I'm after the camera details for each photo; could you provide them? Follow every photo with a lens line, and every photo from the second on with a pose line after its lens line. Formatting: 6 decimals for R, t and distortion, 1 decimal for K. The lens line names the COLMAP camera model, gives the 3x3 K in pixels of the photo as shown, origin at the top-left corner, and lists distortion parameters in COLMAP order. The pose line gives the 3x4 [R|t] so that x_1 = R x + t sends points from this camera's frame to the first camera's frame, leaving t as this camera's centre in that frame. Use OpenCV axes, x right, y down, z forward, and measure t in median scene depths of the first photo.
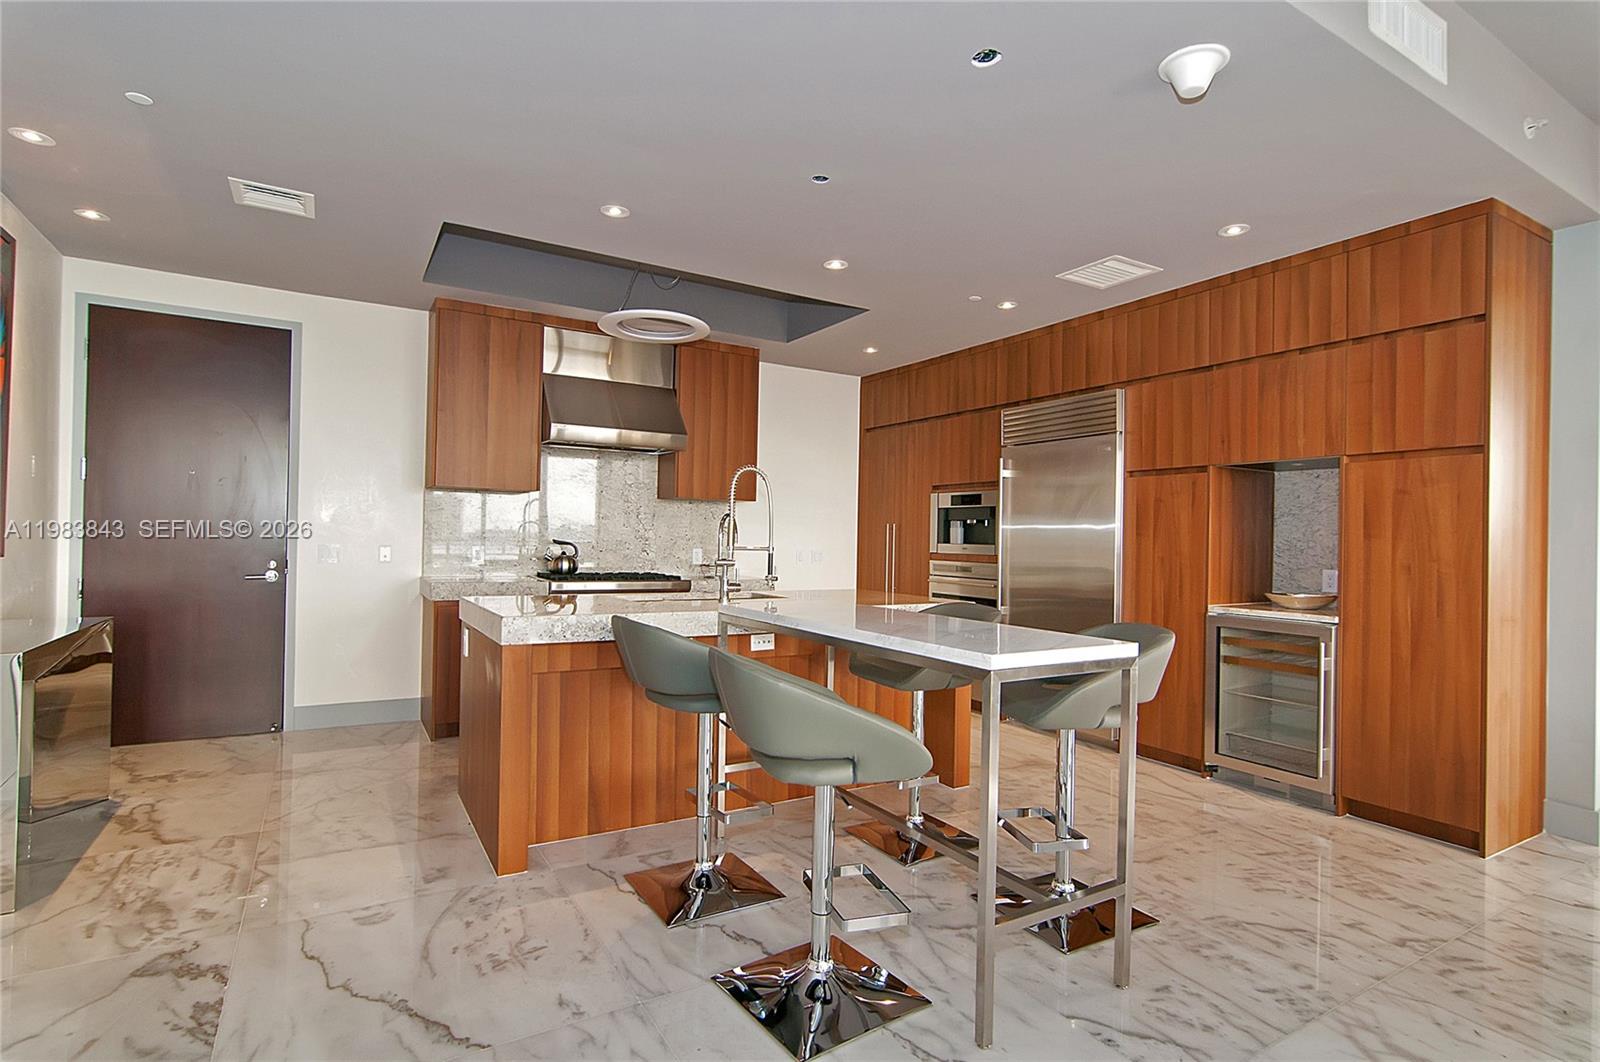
lens RADIAL K [[794.2, 0, 813.4], [0, 794.2, 542.9], [0, 0, 1]] dist [0.001748, 0.001657]
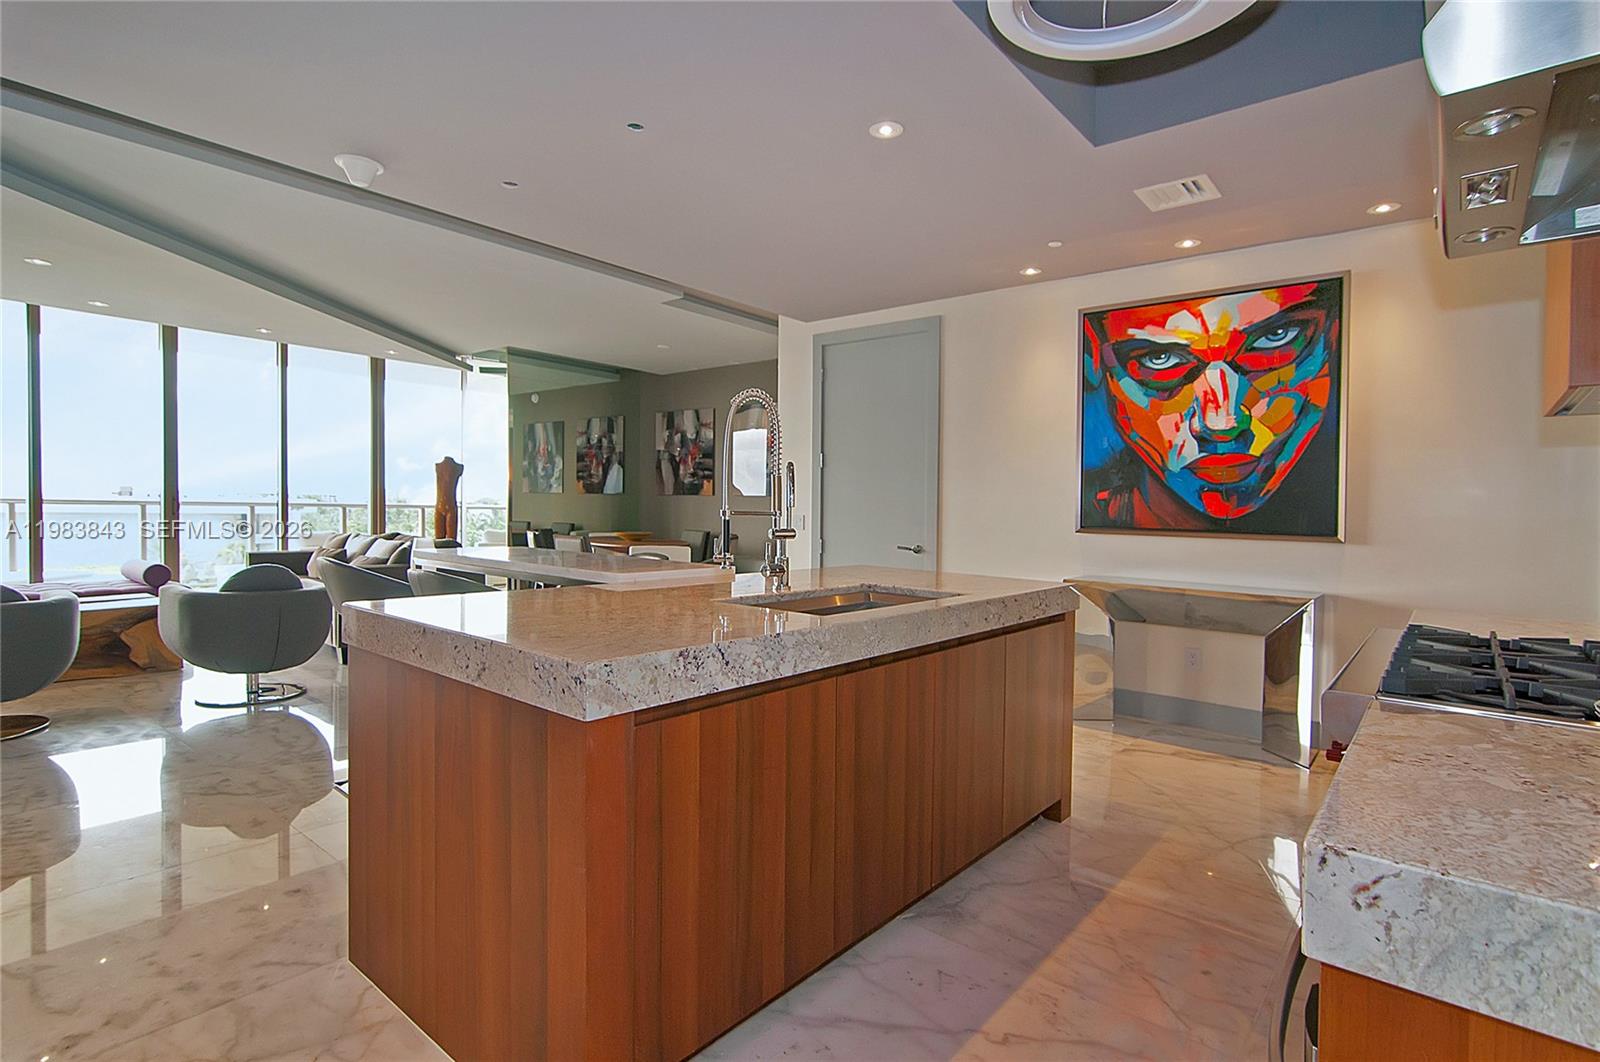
lens RADIAL K [[794.2, 0, 826.9], [0, 794.2, 545.3], [0, 0, 1]] dist [0.001748, 0.001657]
pose [[-0.940426, -0.025045, -0.339076, 0.065608], [-0.043753, 0.997906, 0.047639, -0.000995], [0.337172, 0.059637, -0.939552, 1.211010]]
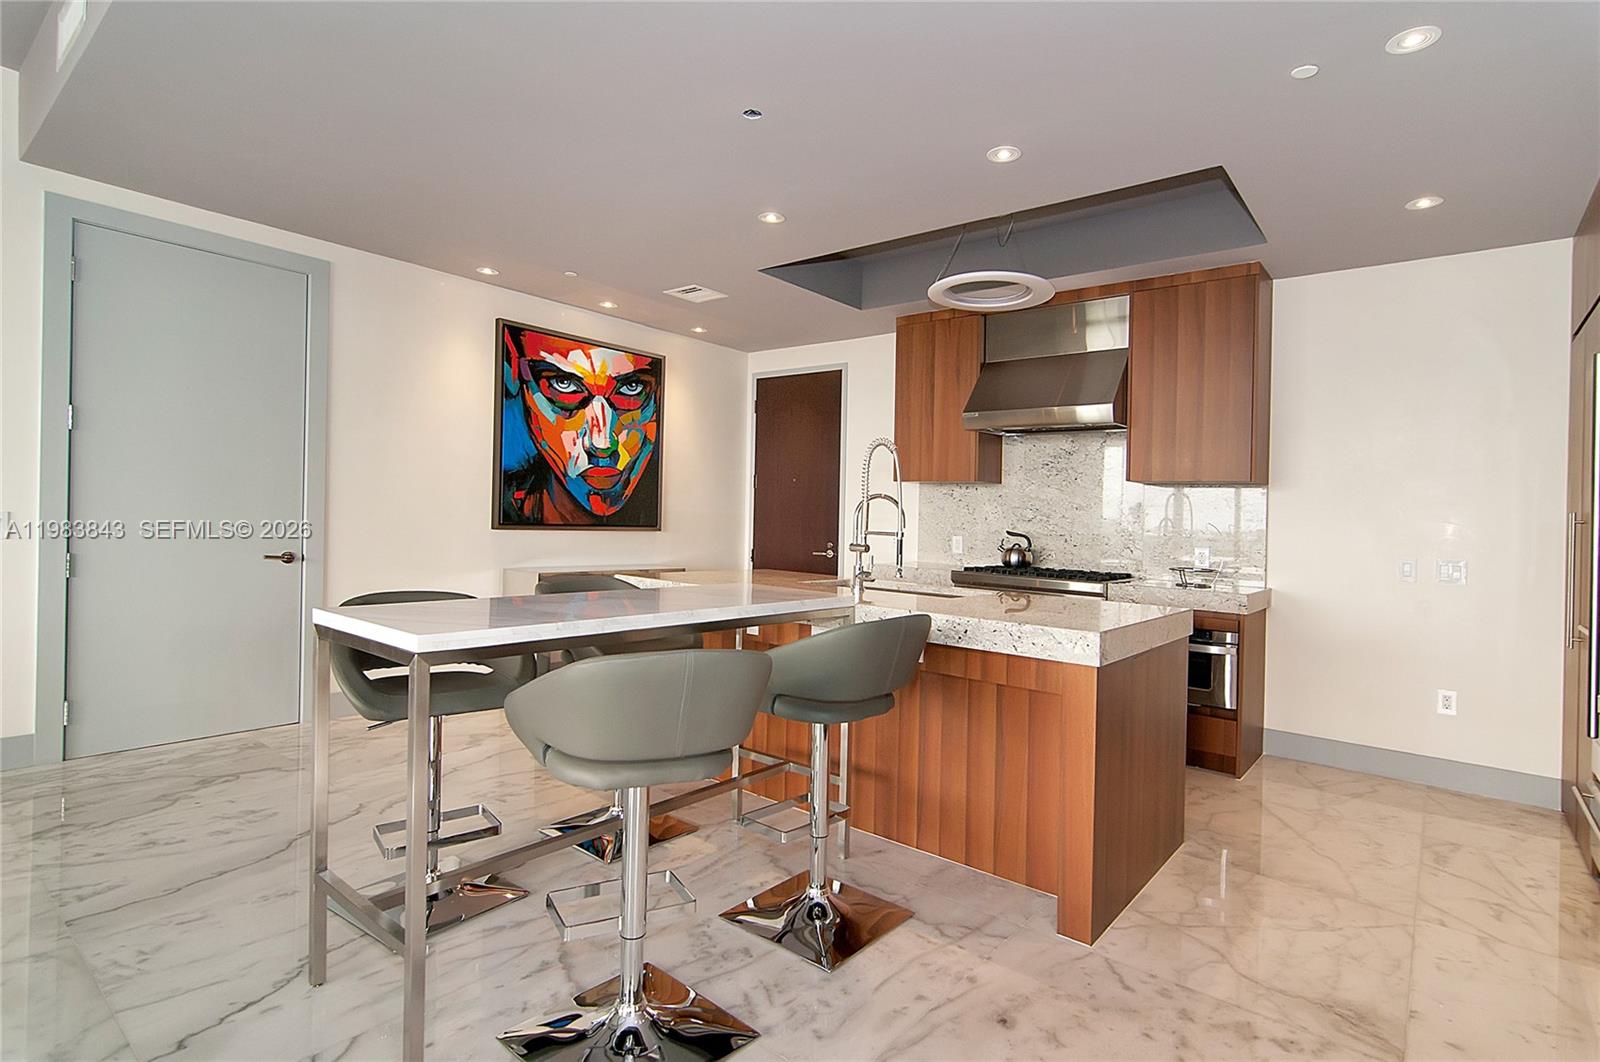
lens RADIAL K [[794.2, 0, 786.2], [0, 794.2, 526.3], [0, 0, 1]] dist [0.001748, 0.001657]
pose [[0.319300, 0.003640, -0.947647, 0.520342], [-0.033183, 0.999422, -0.007342, 0.006871], [0.947072, 0.033790, 0.319237, 0.454800]]
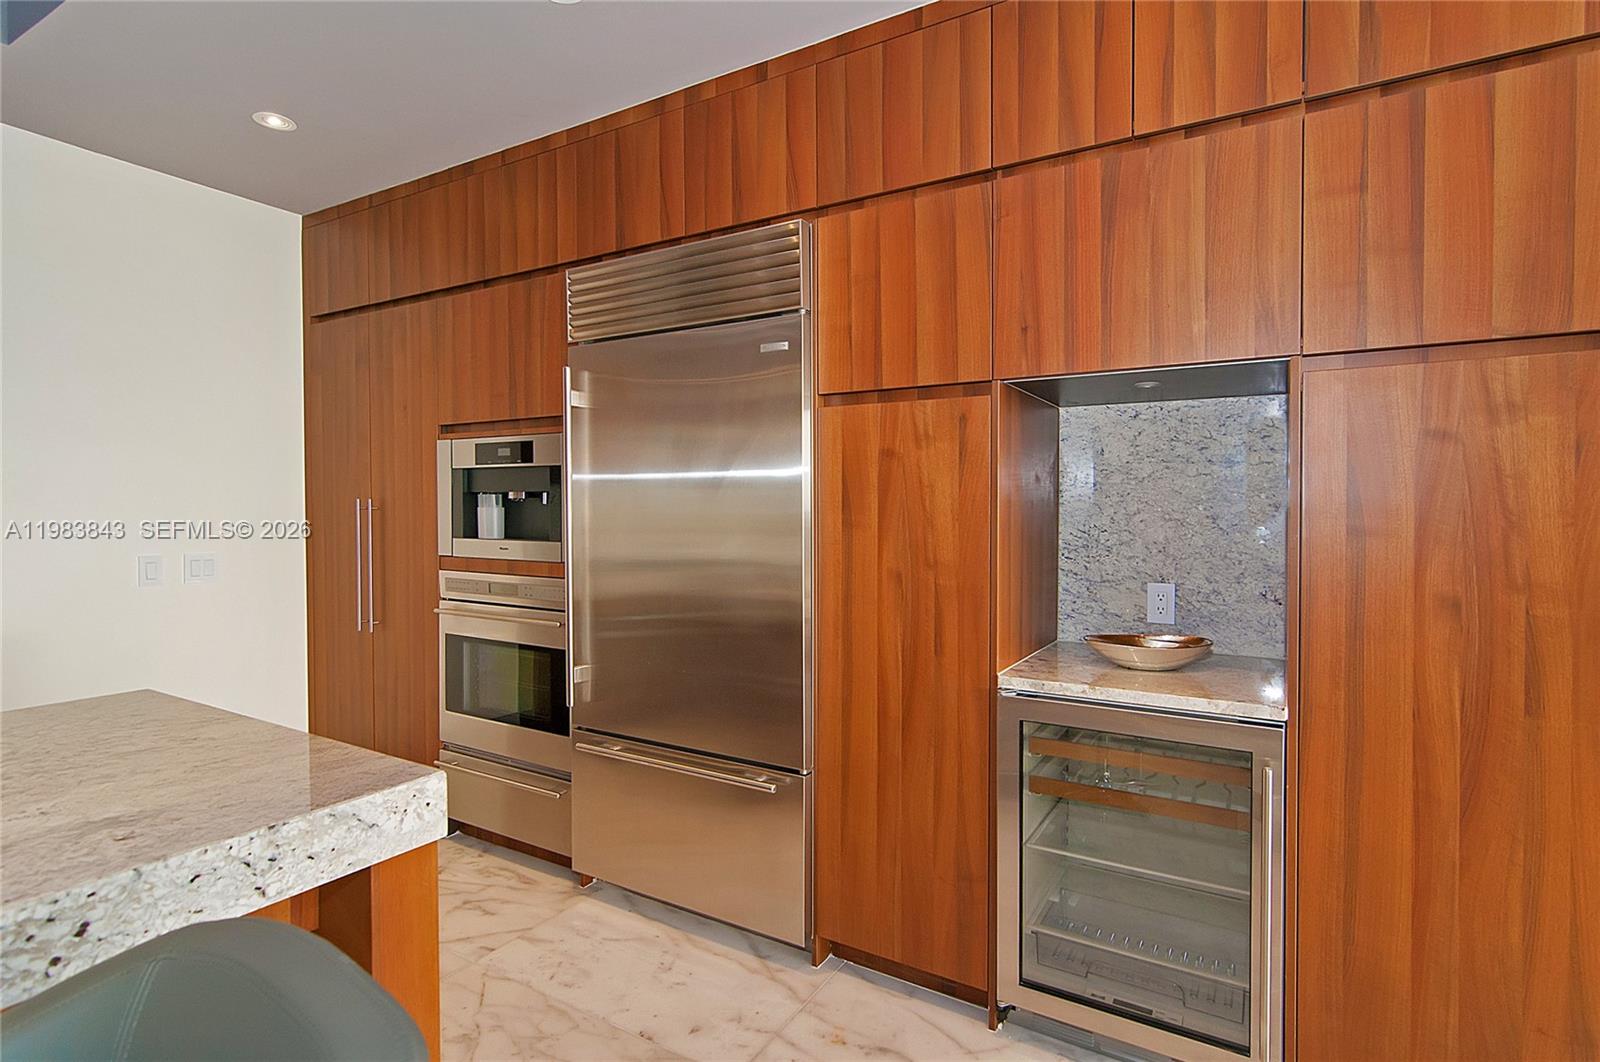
lens RADIAL K [[794.2, 0, 834.1], [0, 794.2, 532.4], [0, 0, 1]] dist [0.001748, 0.001657]
pose [[0.876429, -0.026848, 0.480783, 0.147814], [0.013669, 0.999429, 0.030893, -0.018076], [-0.481338, -0.020504, 0.876295, 0.507147]]
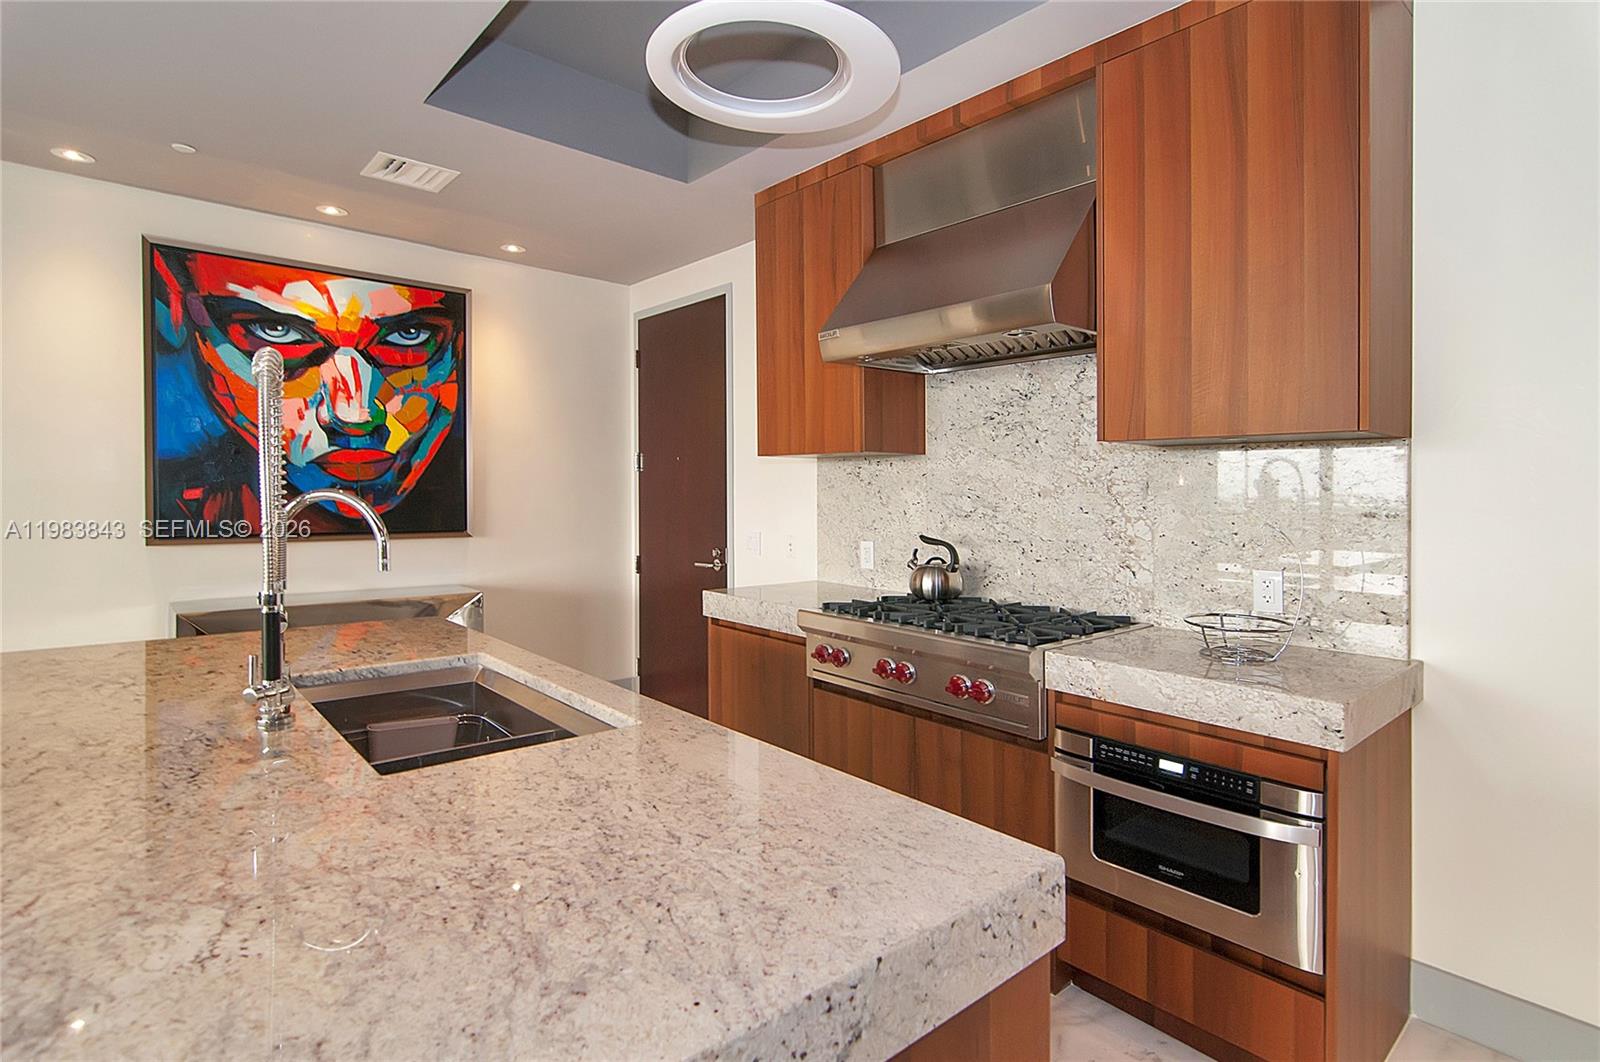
lens RADIAL K [[794.2, 0, 790.6], [0, 794.2, 484.4], [0, 0, 1]] dist [0.001748, 0.001657]
pose [[0.164337, -0.028072, -0.986005, 0.217398], [-0.010640, 0.999486, -0.030229, -0.022416], [0.986347, 0.015459, 0.163954, 0.849459]]
